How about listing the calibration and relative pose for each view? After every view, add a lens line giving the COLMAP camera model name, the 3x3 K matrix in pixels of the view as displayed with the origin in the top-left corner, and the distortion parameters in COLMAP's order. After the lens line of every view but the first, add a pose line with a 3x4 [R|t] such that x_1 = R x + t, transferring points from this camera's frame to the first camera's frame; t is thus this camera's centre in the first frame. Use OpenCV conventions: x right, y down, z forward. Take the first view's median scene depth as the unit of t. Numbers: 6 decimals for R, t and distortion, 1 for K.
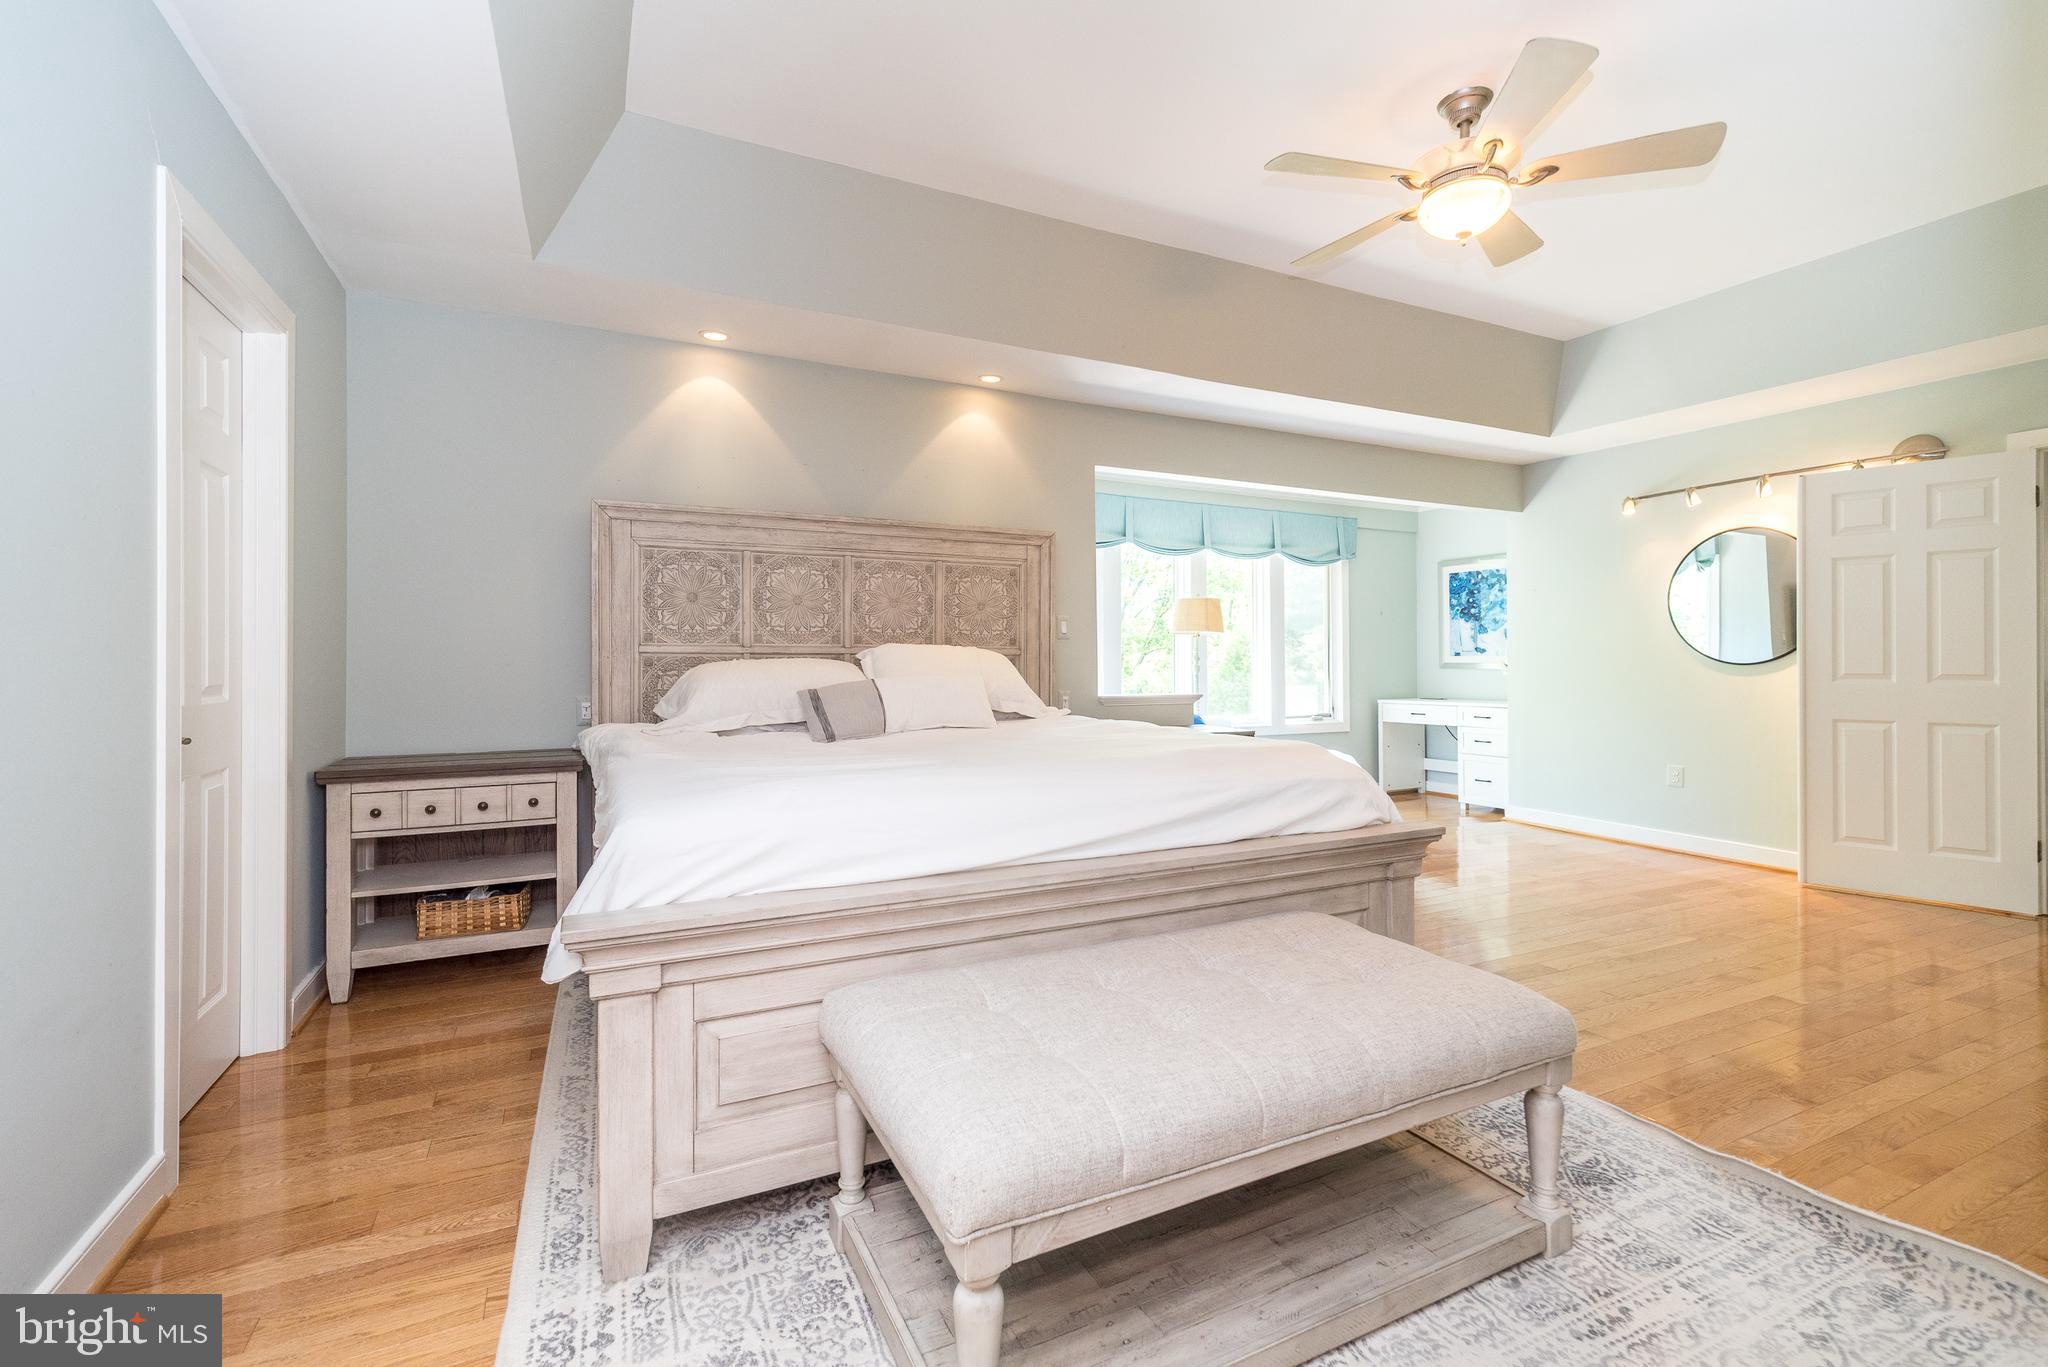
lens RADIAL K [[903.2, 0, 1020.7], [0, 903.2, 647.0], [0, 0, 1]] dist [0.011379, 0.000229]
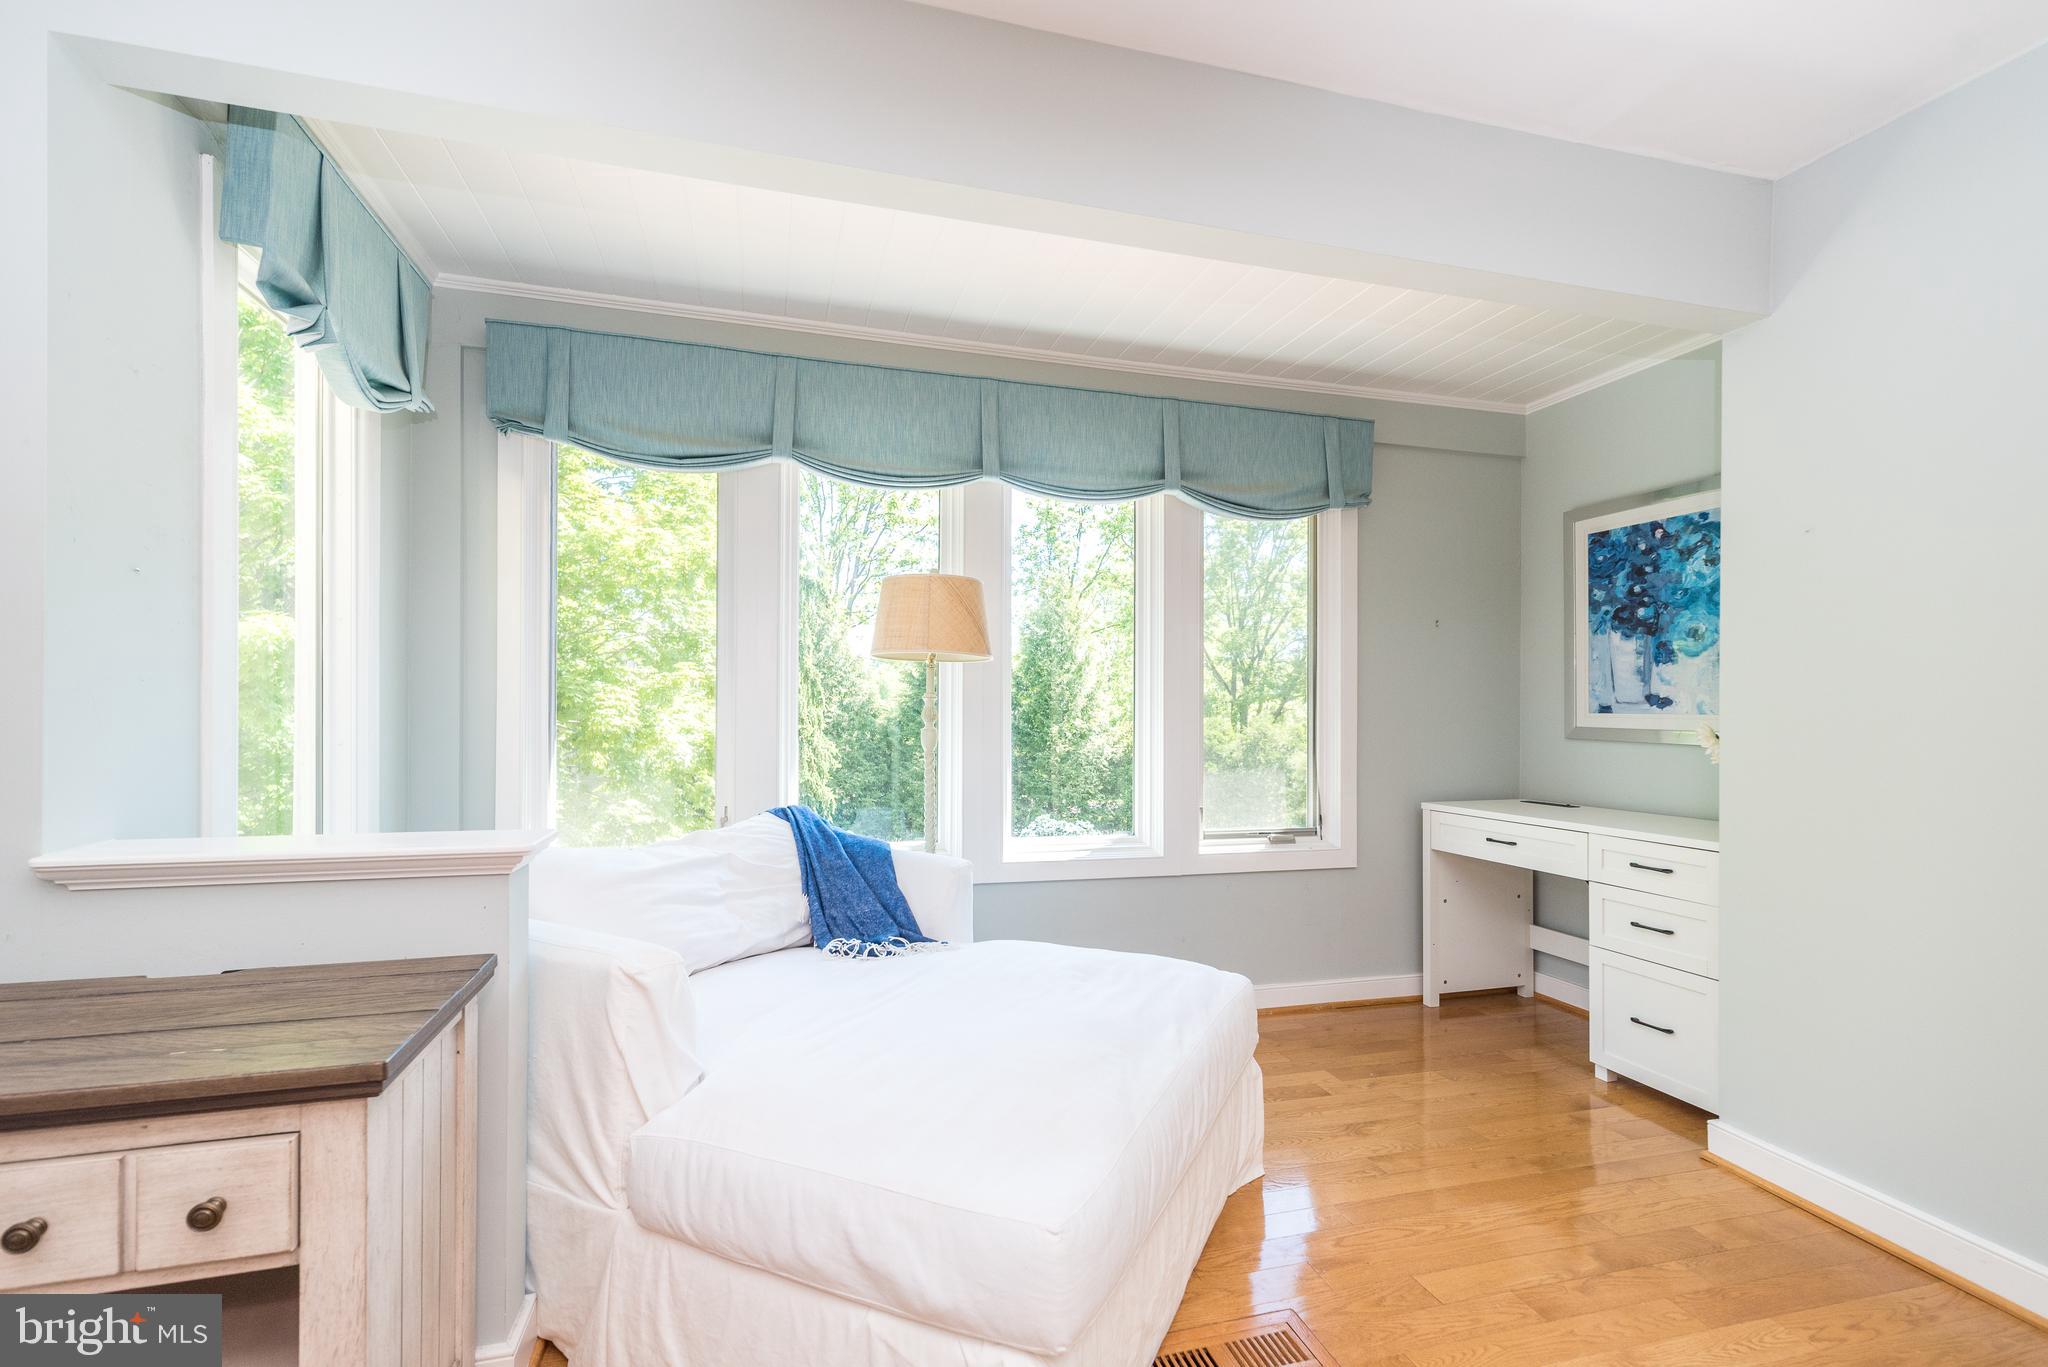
lens RADIAL K [[903.2, 0, 1024.3], [0, 903.2, 691.3], [0, 0, 1]] dist [0.011379, 0.000229]
pose [[0.982847, 0.006675, -0.184300, 0.288299], [-0.006703, 0.999977, 0.000470, 0.000603], [0.184299, 0.000773, 0.982870, 0.513609]]
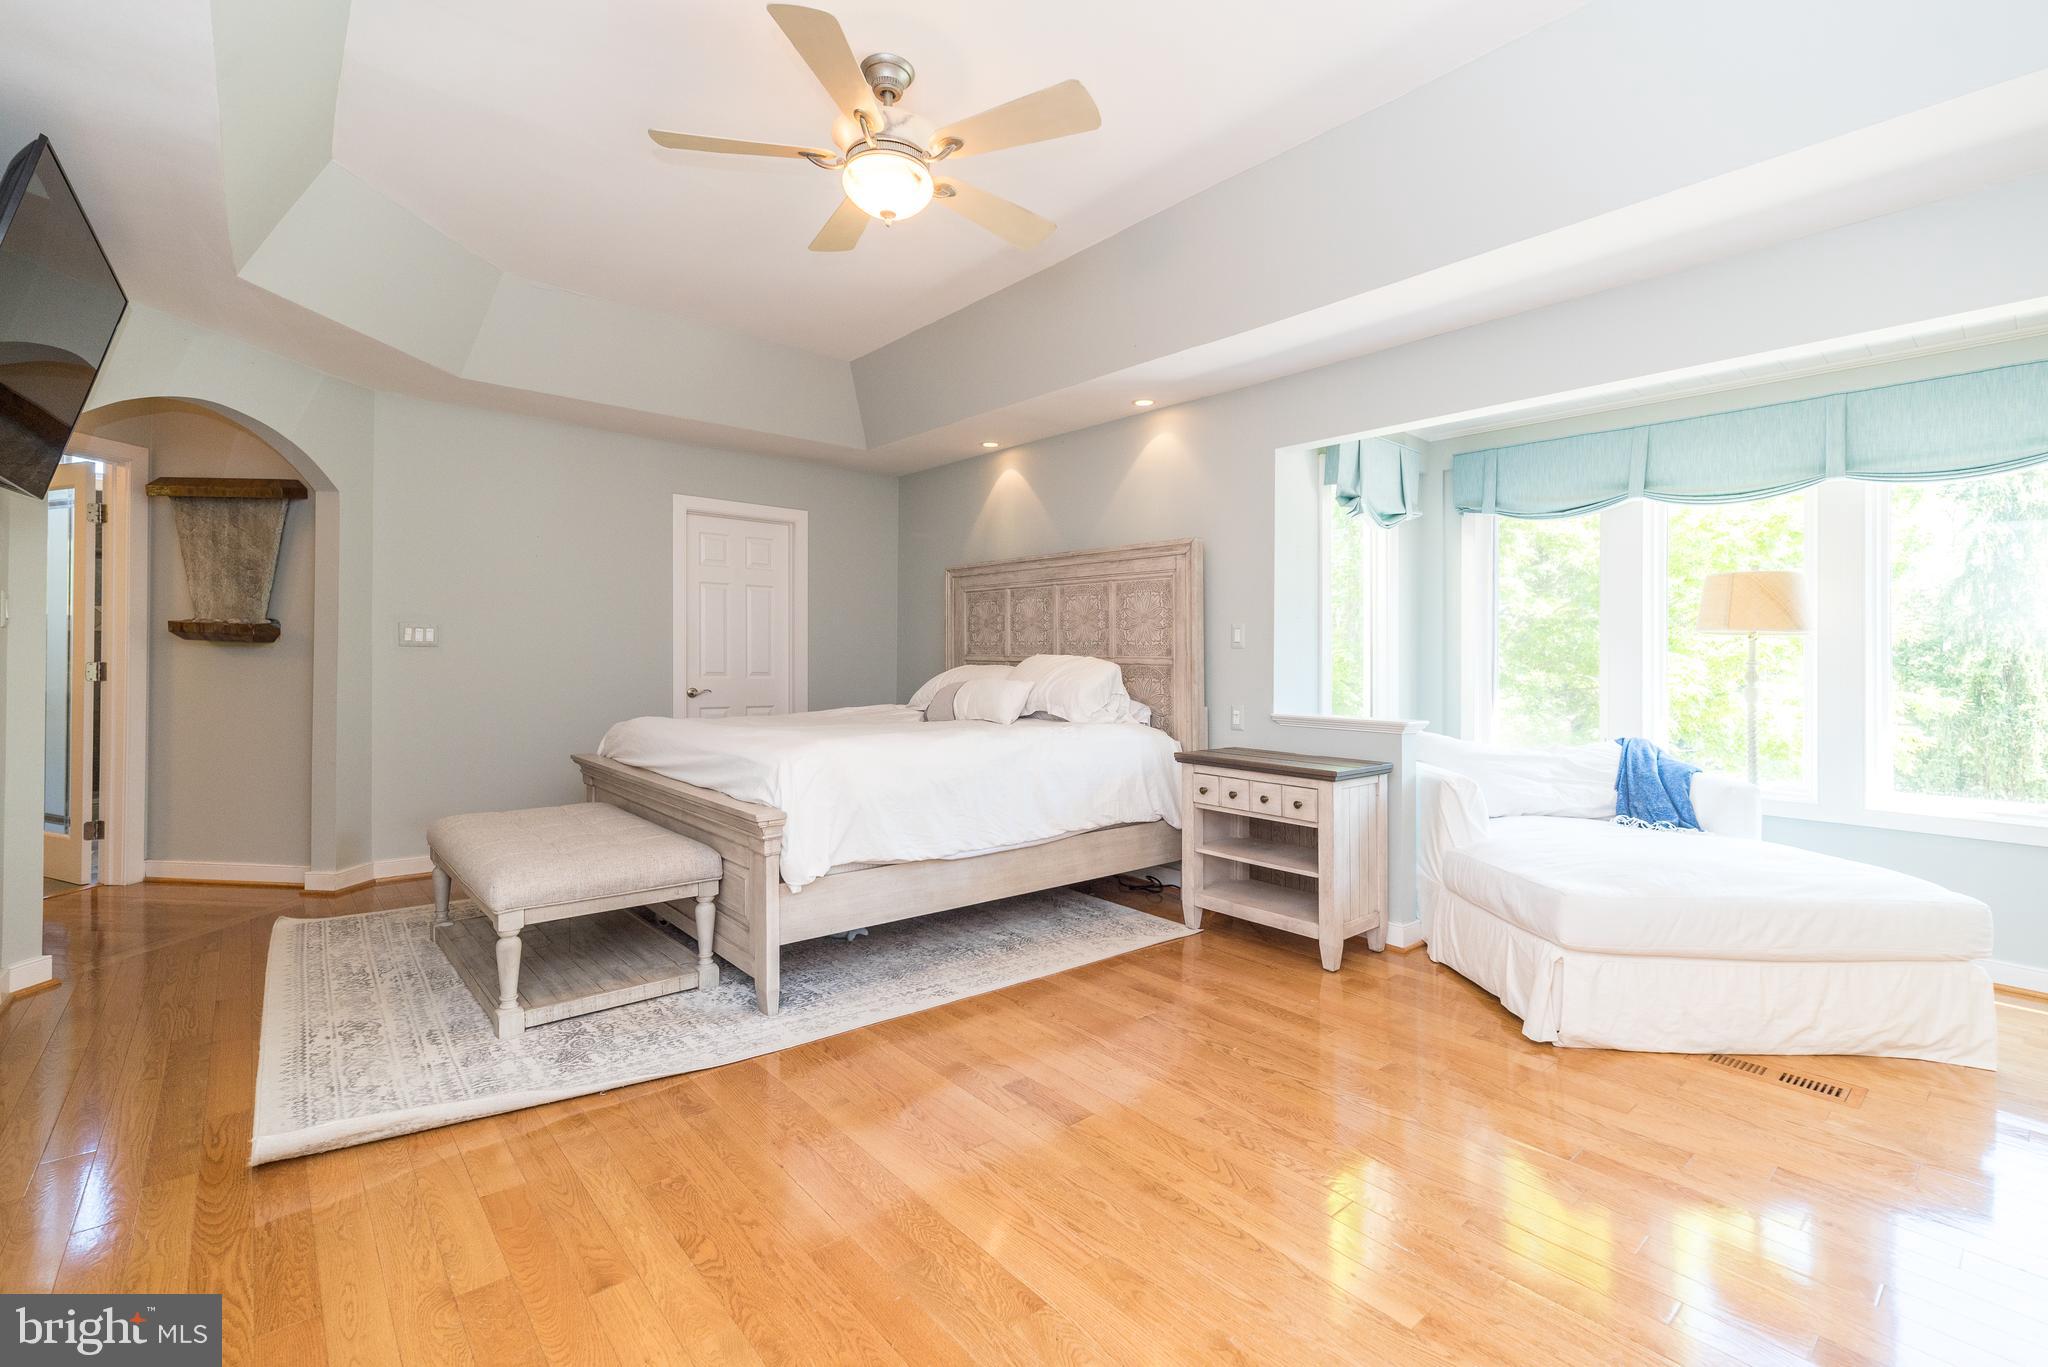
lens RADIAL K [[903.2, 0, 1033.6], [0, 903.2, 665.4], [0, 0, 1]] dist [0.011379, 0.000229]
pose [[0.255410, 0.008951, -0.966791, 0.574501], [0.000229, 0.999957, 0.009318, 0.000049], [0.966833, -0.002601, 0.255397, 0.365193]]
